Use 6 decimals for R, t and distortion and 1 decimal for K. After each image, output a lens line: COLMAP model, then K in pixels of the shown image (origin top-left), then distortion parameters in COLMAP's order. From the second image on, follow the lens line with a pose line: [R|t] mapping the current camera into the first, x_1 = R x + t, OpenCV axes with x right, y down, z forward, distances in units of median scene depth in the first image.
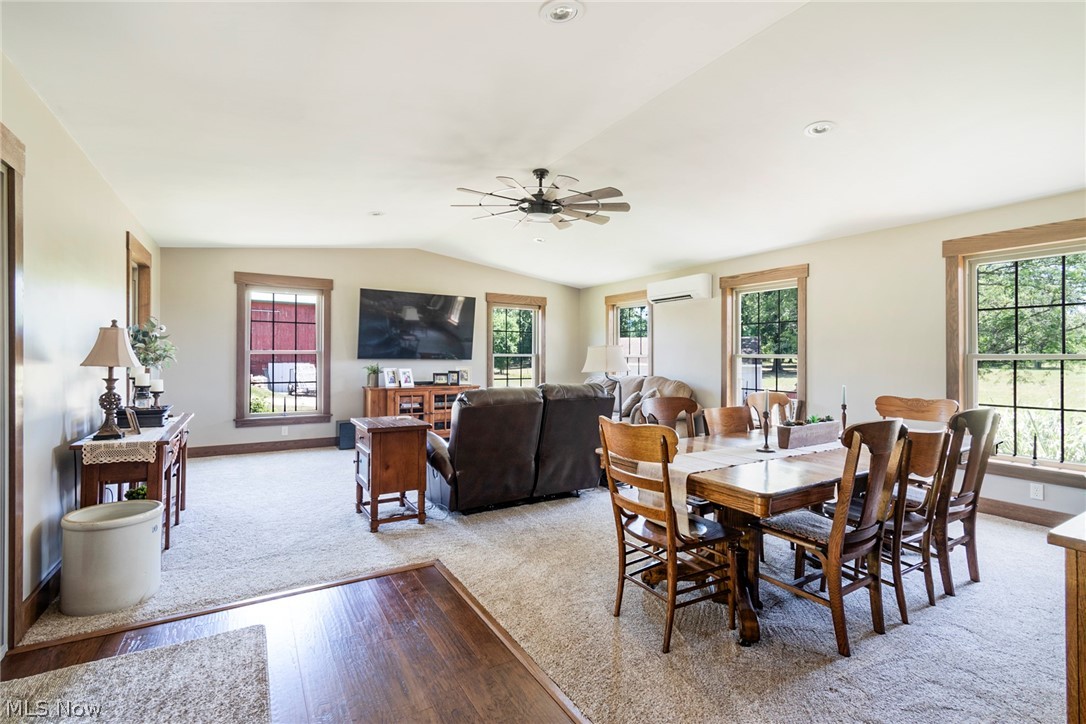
lens RADIAL K [[487.5, 0, 527.8], [0, 487.5, 364.3], [0, 0, 1]] dist [-0.000054, -0.000080]
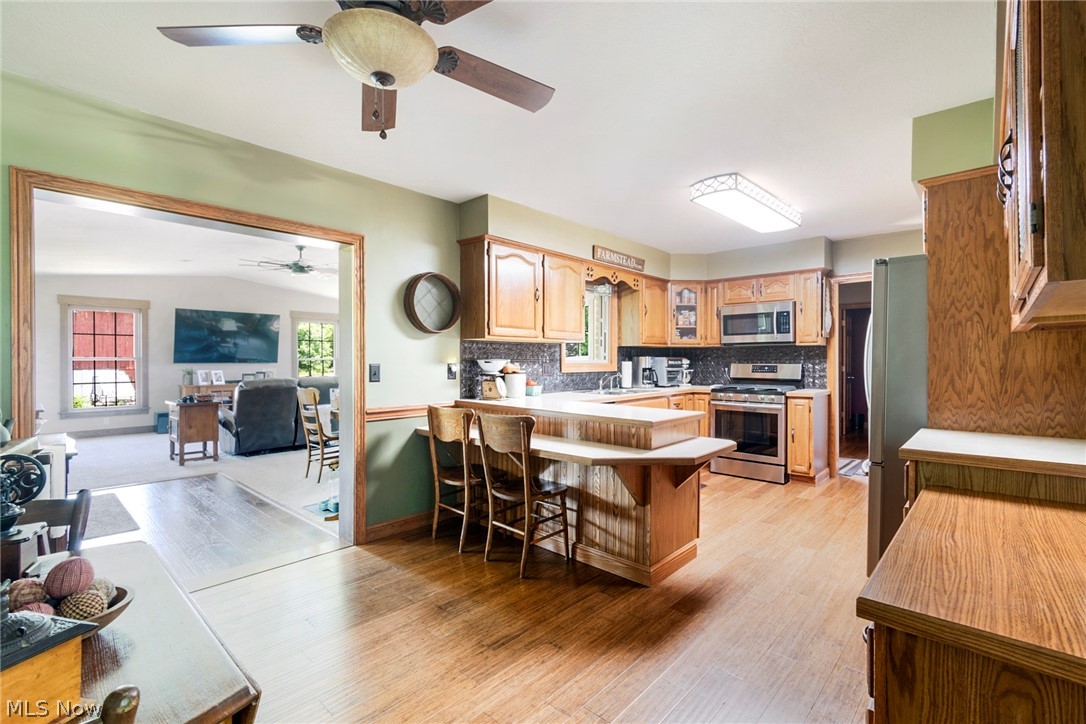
lens RADIAL K [[487.5, 0, 527.8], [0, 487.5, 364.3], [0, 0, 1]] dist [-0.000054, -0.000080]
pose [[0.960963, -0.012795, 0.276382, 0.188847], [0.014523, 0.999886, -0.004206, 0.010595], [-0.276297, 0.008056, 0.961039, -0.481090]]
